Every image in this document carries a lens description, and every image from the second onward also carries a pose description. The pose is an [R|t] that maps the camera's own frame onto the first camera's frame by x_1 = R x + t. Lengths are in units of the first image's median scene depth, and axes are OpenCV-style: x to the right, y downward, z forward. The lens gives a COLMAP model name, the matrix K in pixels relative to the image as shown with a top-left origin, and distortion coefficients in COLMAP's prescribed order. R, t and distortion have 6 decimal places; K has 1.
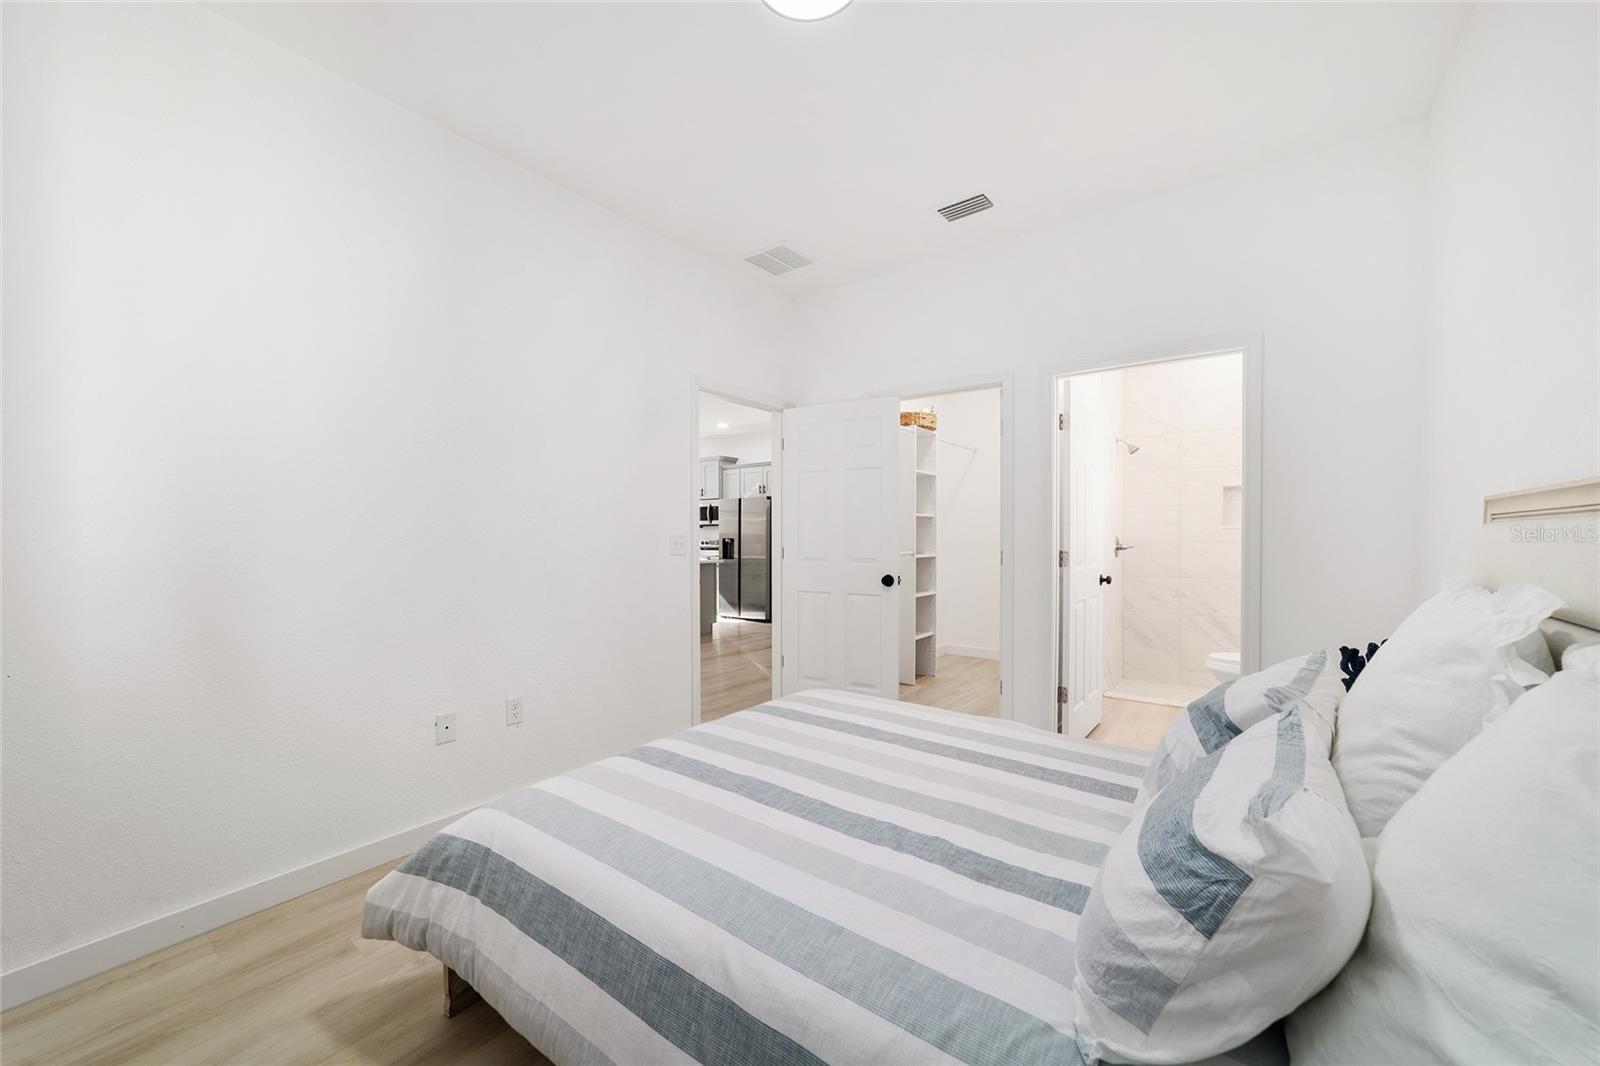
lens RADIAL K [[615.0, 0, 797.9], [0, 615.0, 526.8], [0, 0, 1]] dist [-0.011902, 0.007305]
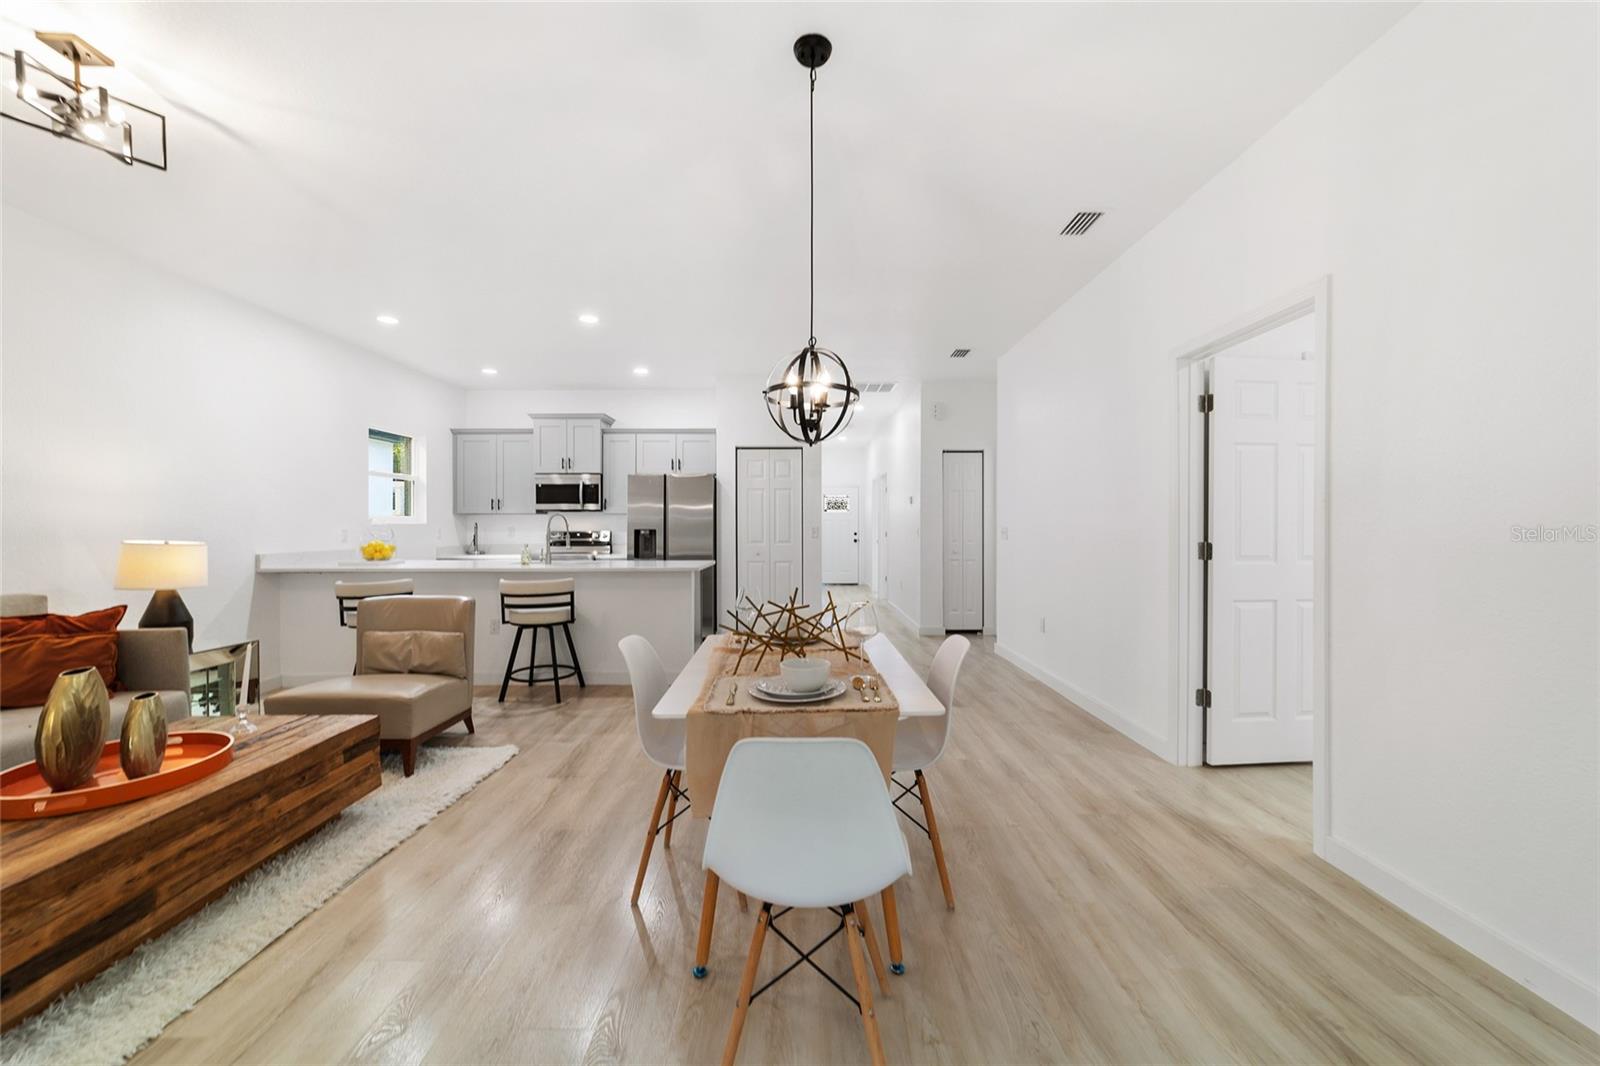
lens RADIAL K [[615.0, 0, 797.9], [0, 615.0, 526.8], [0, 0, 1]] dist [-0.011902, 0.007305]
pose [[0.802349, 0.002244, 0.596850, -0.386802], [-0.010294, 0.999896, 0.010079, 0.006759], [-0.596766, -0.014231, 0.802289, 0.301808]]
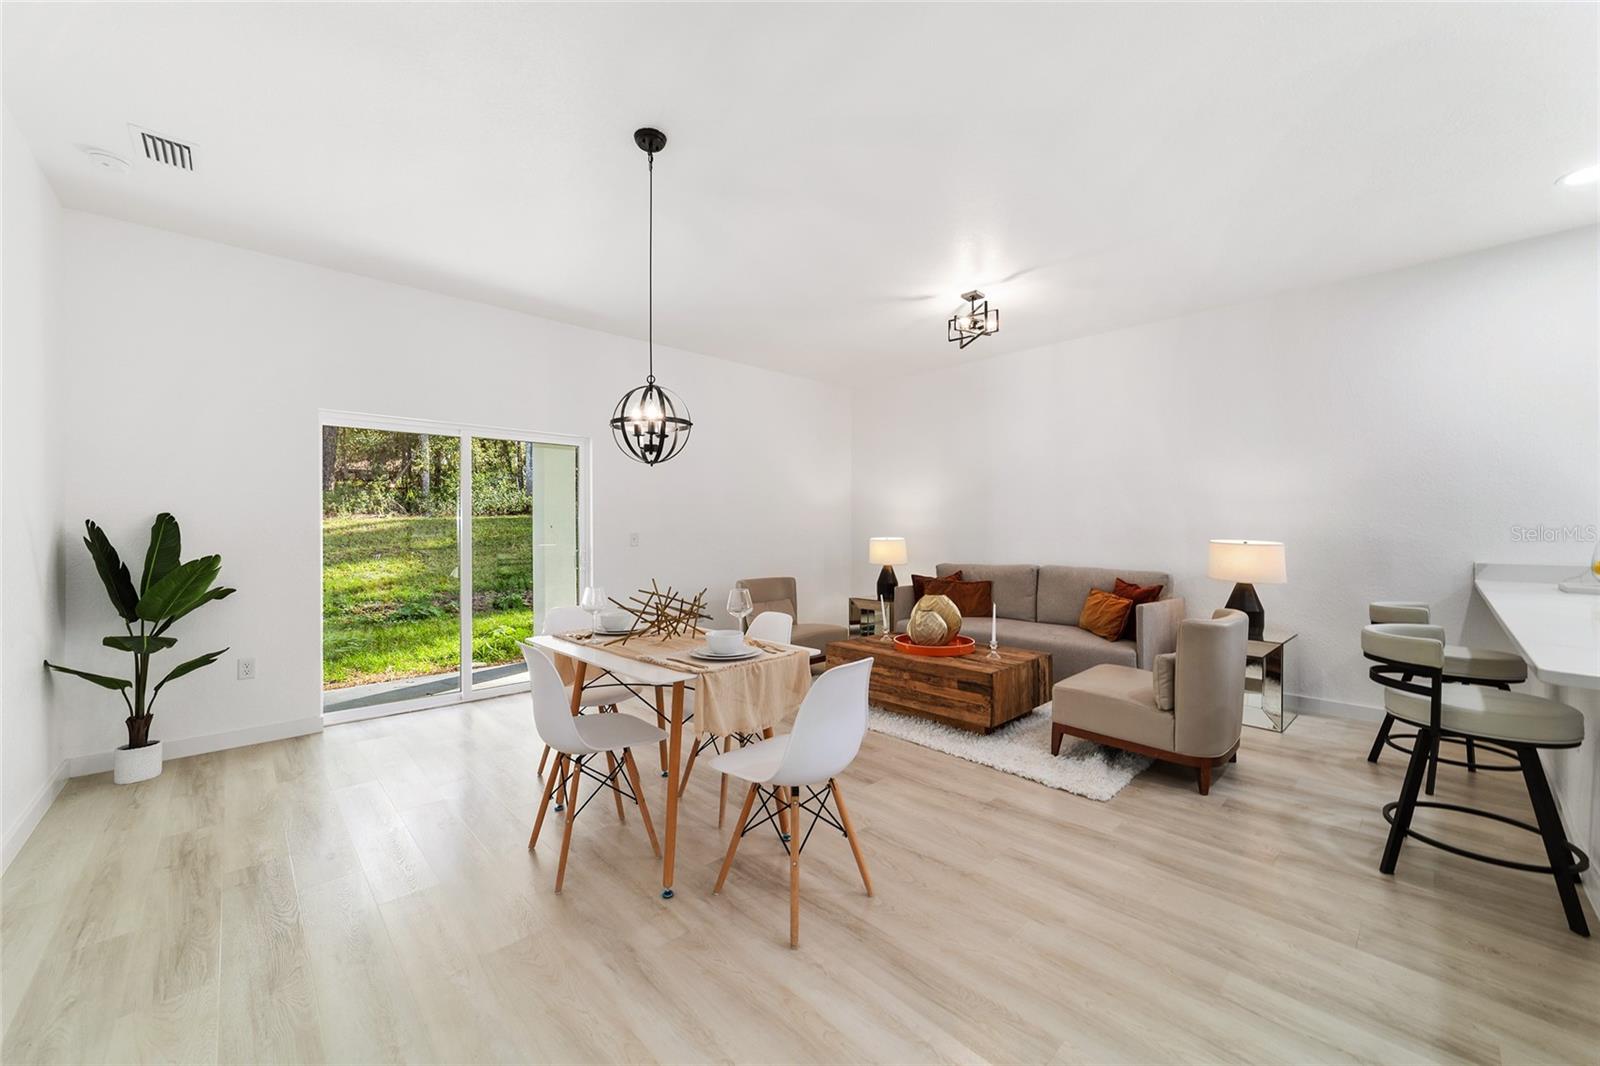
lens RADIAL K [[605.3, 0, 800.0], [0, 605.3, 533.0], [0, 0, 1]] dist [0.006961, 0.000002]
pose [[-0.166746, 0.010885, -0.985940, 0.006382], [0.015474, 0.999845, 0.008422, 0.008586], [0.985878, -0.013852, -0.166889, 0.590720]]
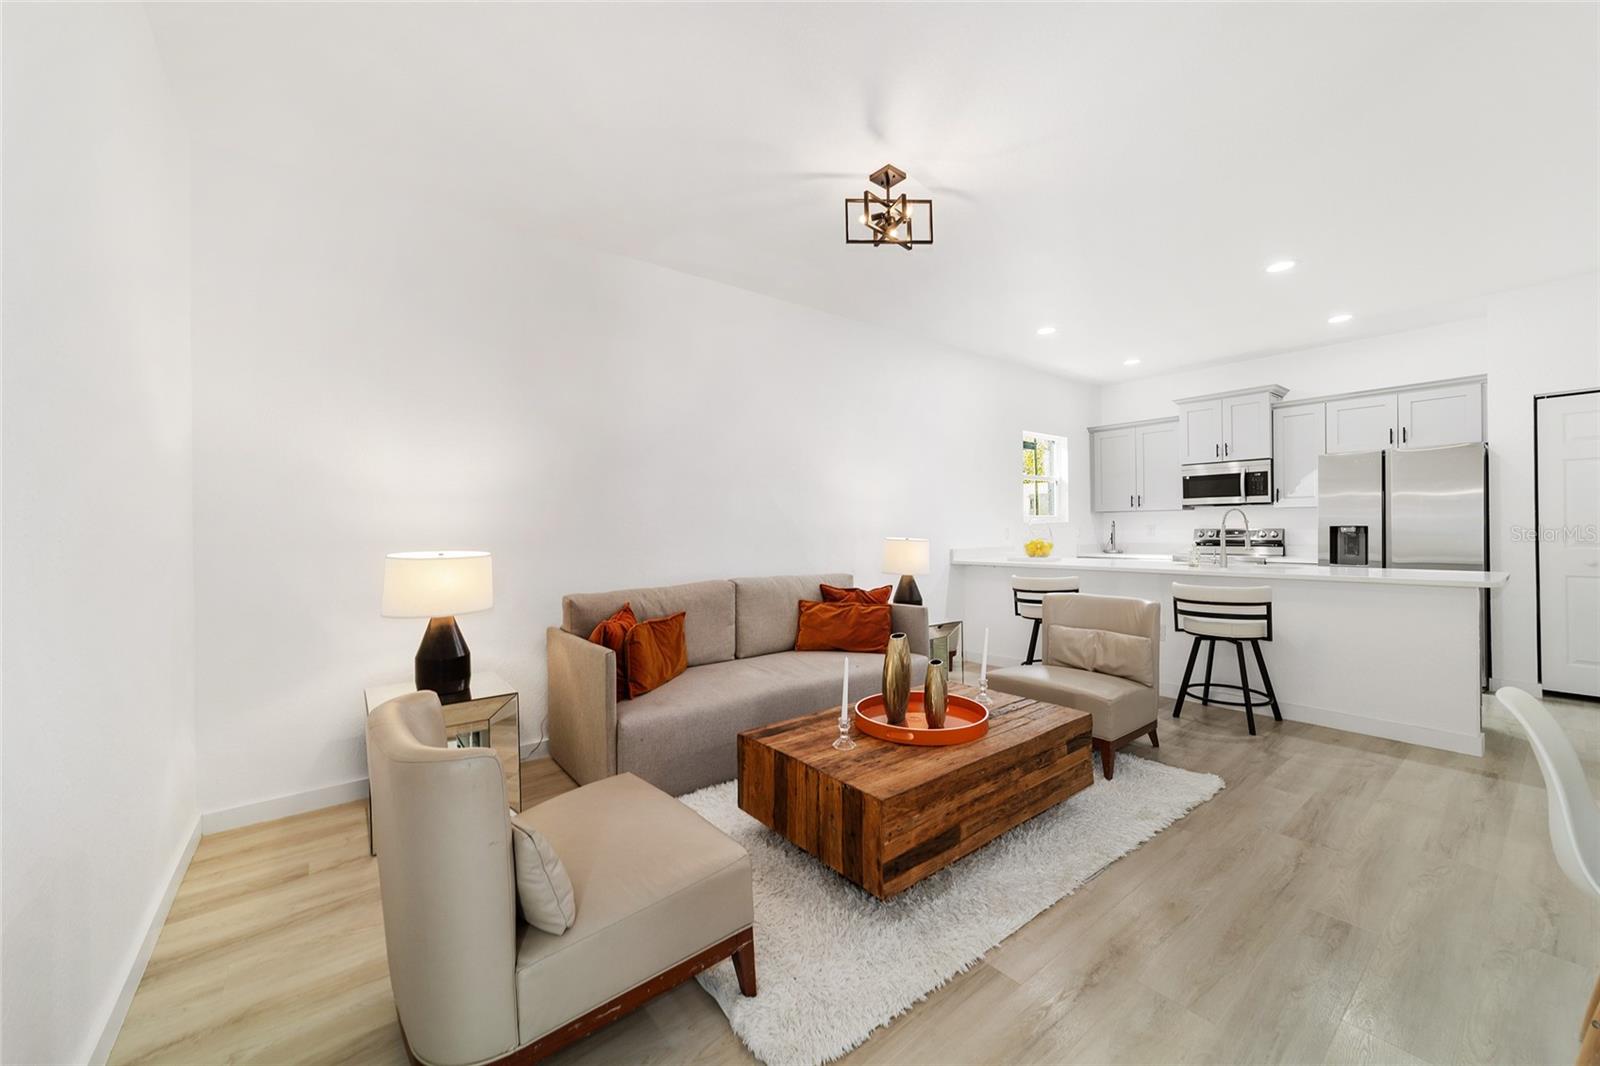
lens RADIAL K [[615.0, 0, 797.9], [0, 615.0, 526.8], [0, 0, 1]] dist [-0.011902, 0.007305]
pose [[0.965496, -0.008058, -0.260292, -0.429345], [0.011612, 0.999859, 0.012118, 0.007269], [0.260158, -0.014722, 0.965454, 0.334291]]
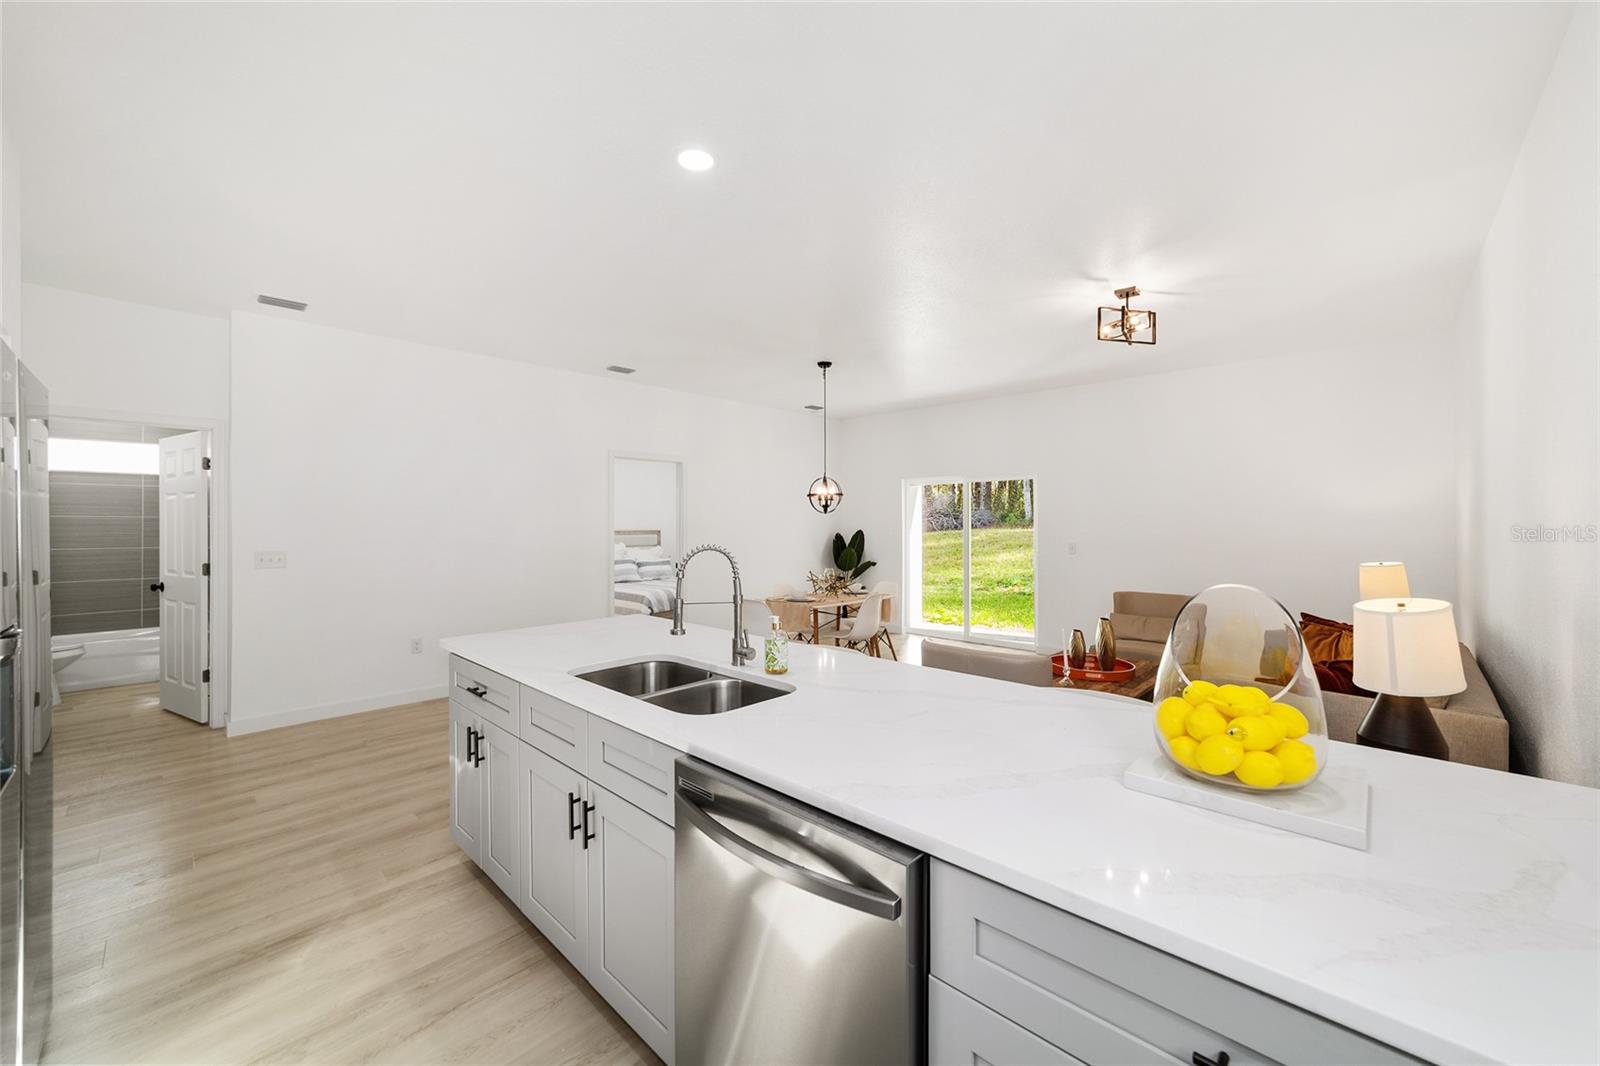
lens RADIAL K [[615.0, 0, 797.9], [0, 615.0, 526.8], [0, 0, 1]] dist [-0.011902, 0.007305]
pose [[-0.992682, 0.002761, 0.120729, -0.291175], [0.001673, 0.999957, -0.009111, -0.002197], [-0.120749, -0.008842, -0.992644, 1.071448]]
